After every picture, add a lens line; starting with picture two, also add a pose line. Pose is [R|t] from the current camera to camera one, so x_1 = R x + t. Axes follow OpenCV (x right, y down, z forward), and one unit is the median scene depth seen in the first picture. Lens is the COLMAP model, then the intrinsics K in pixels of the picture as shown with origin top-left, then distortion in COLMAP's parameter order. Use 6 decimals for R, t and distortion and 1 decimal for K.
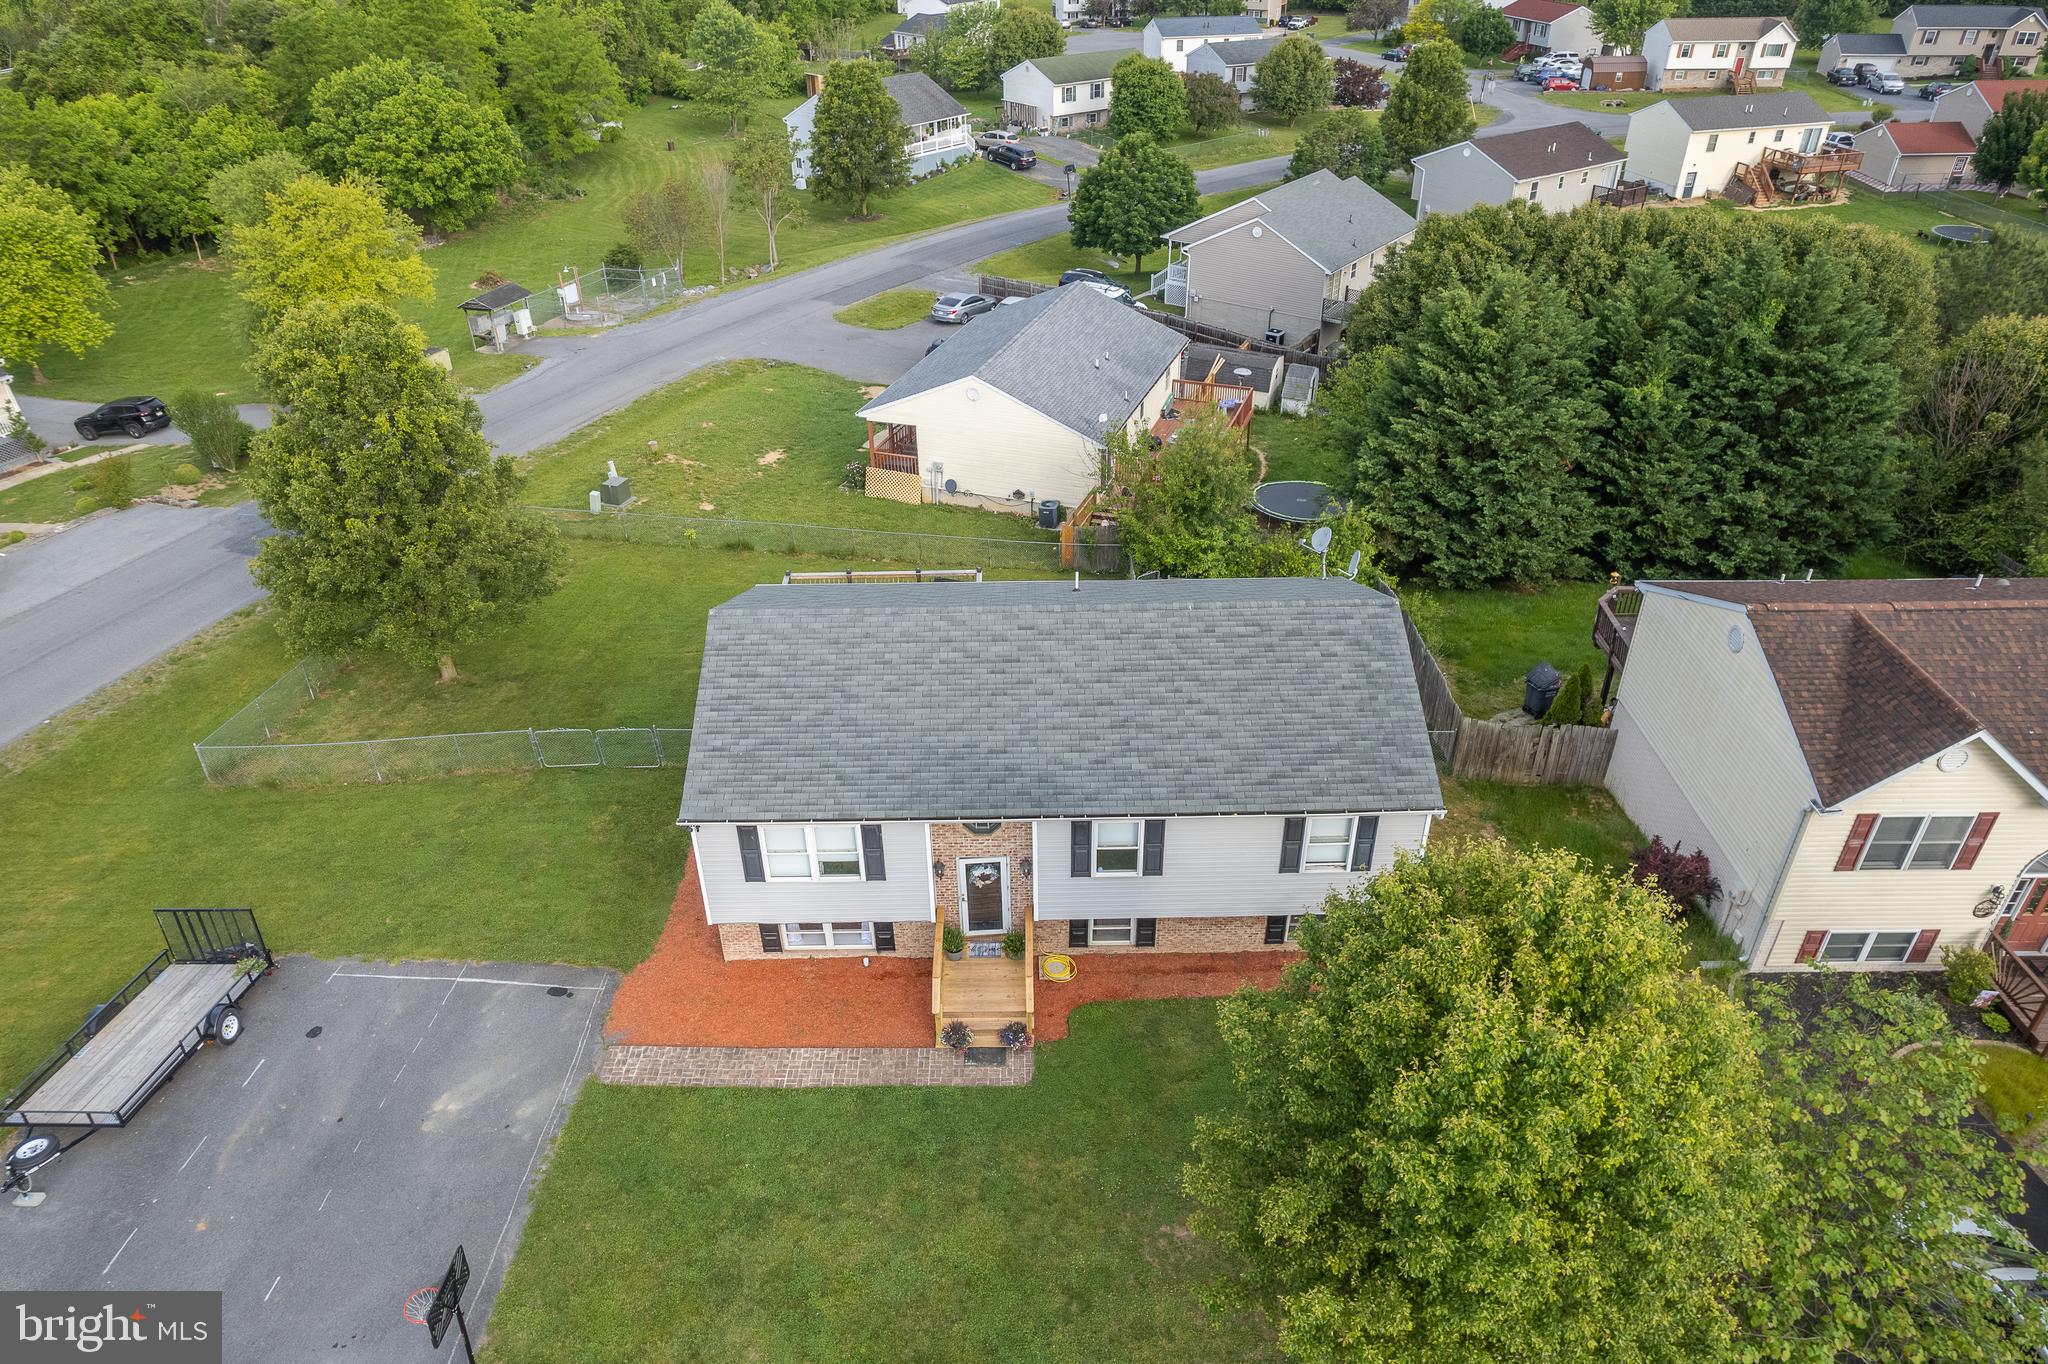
lens RADIAL K [[1318.7, 0, 1020.5], [0, 1318.7, 669.8], [0, 0, 1]] dist [-0.044970, 0.028588]
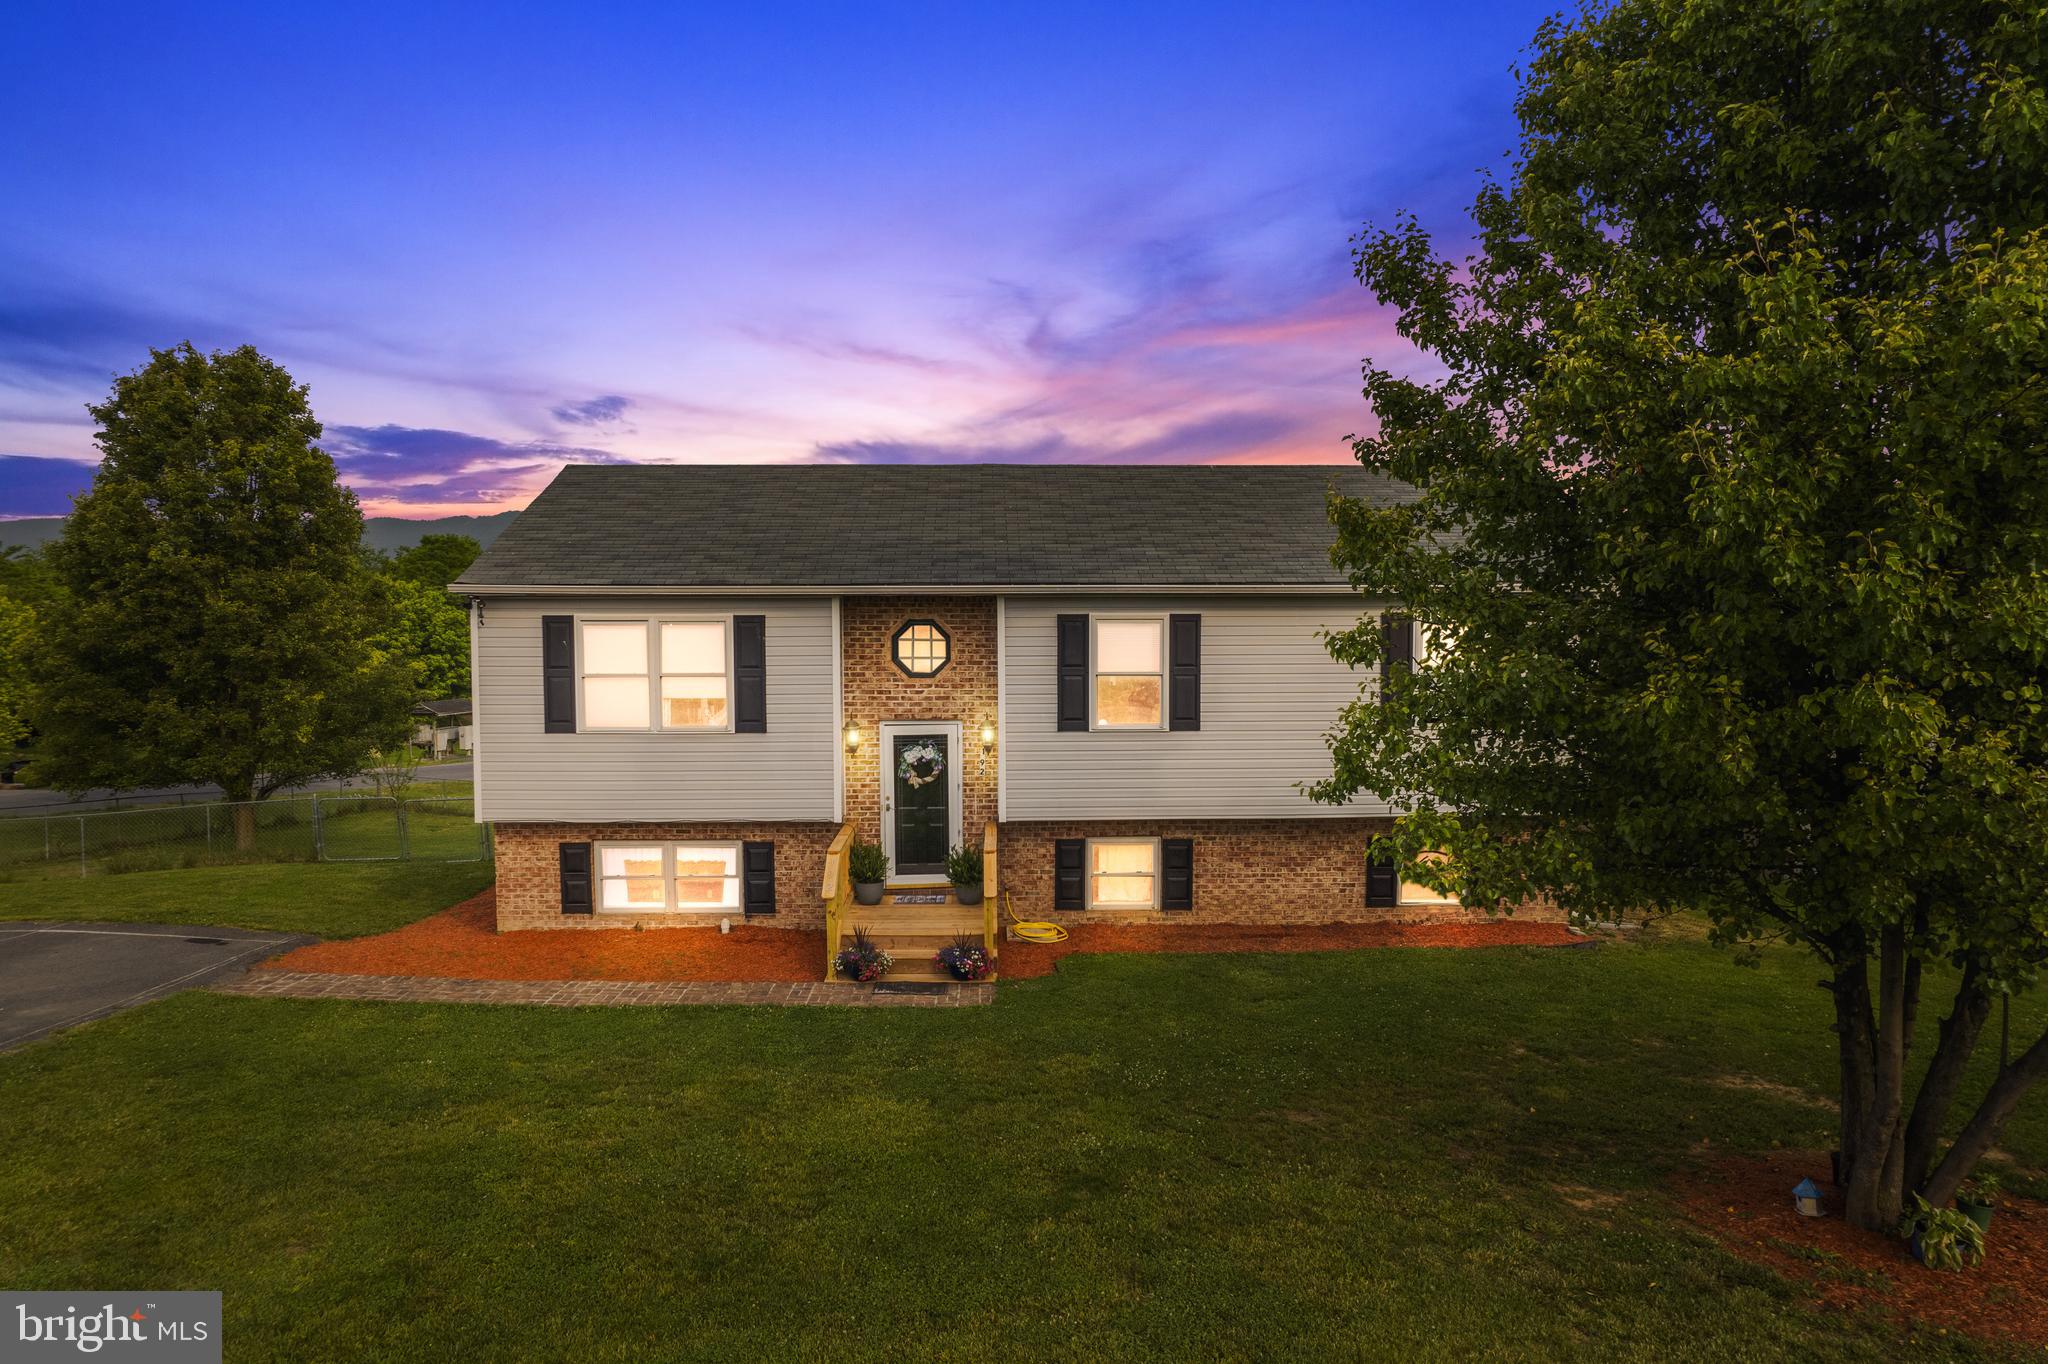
lens RADIAL K [[1318.7, 0, 1012.2], [0, 1318.7, 644.4], [0, 0, 1]] dist [-0.044970, 0.028588]
pose [[0.999932, 0.007912, 0.008590, 0.010641], [-0.002563, 0.866266, -0.499577, 0.440749], [-0.011394, 0.499520, 0.866227, 0.428309]]
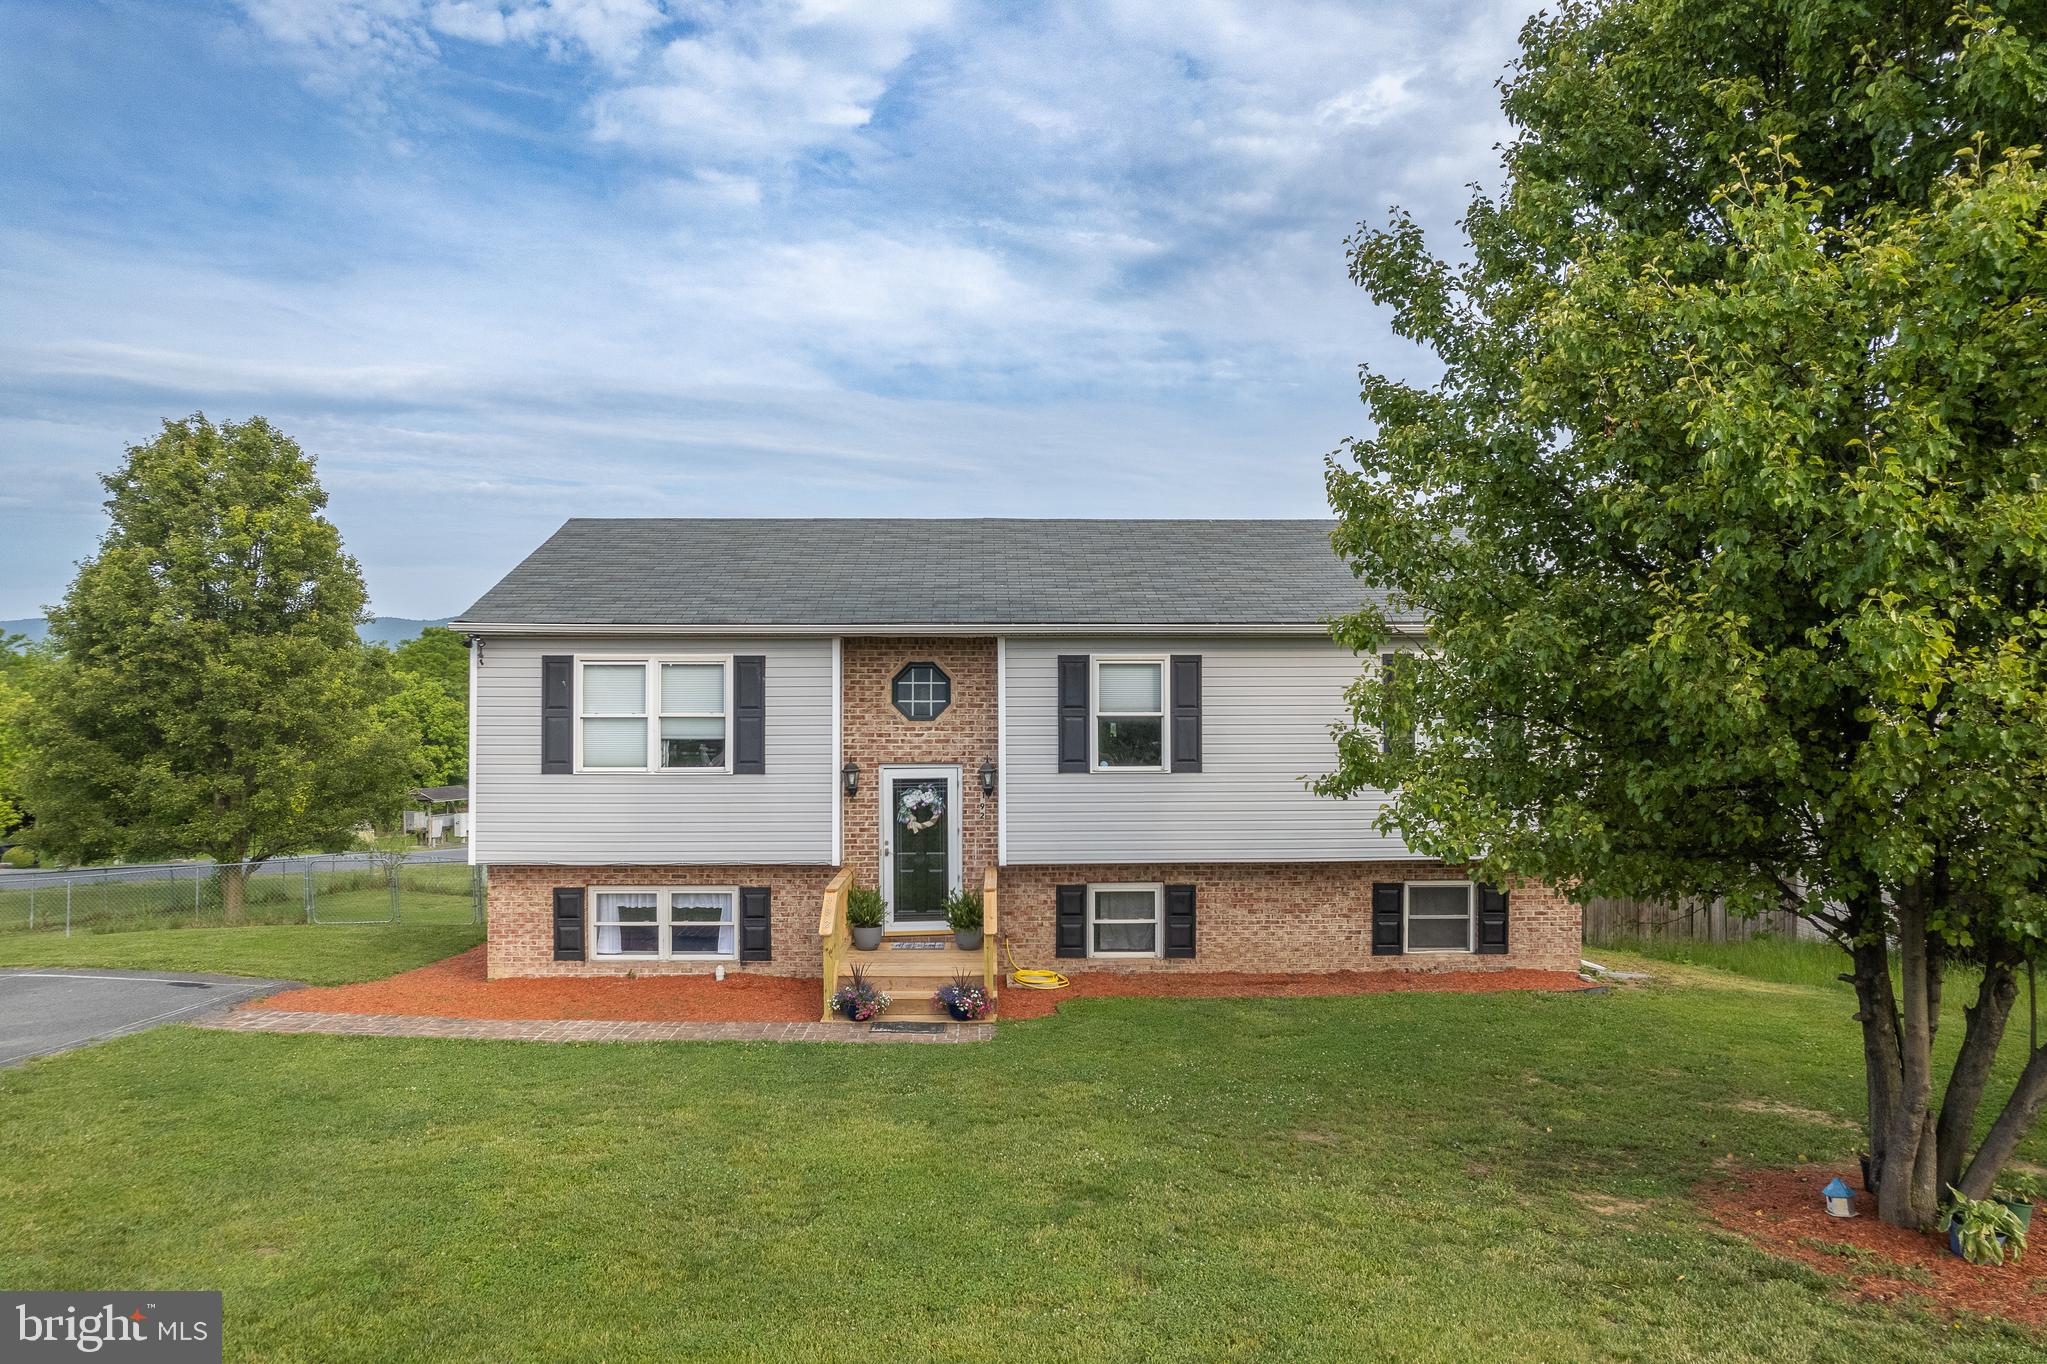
lens RADIAL K [[1318.1, 0, 1012.4], [0, 1318.1, 649.7], [0, 0, 1]] dist [-0.044970, 0.028588]
pose [[0.999915, 0.009702, 0.008667, 0.010267], [-0.003079, 0.823774, -0.566910, 0.468496], [-0.012640, 0.566836, 0.823734, 0.447301]]
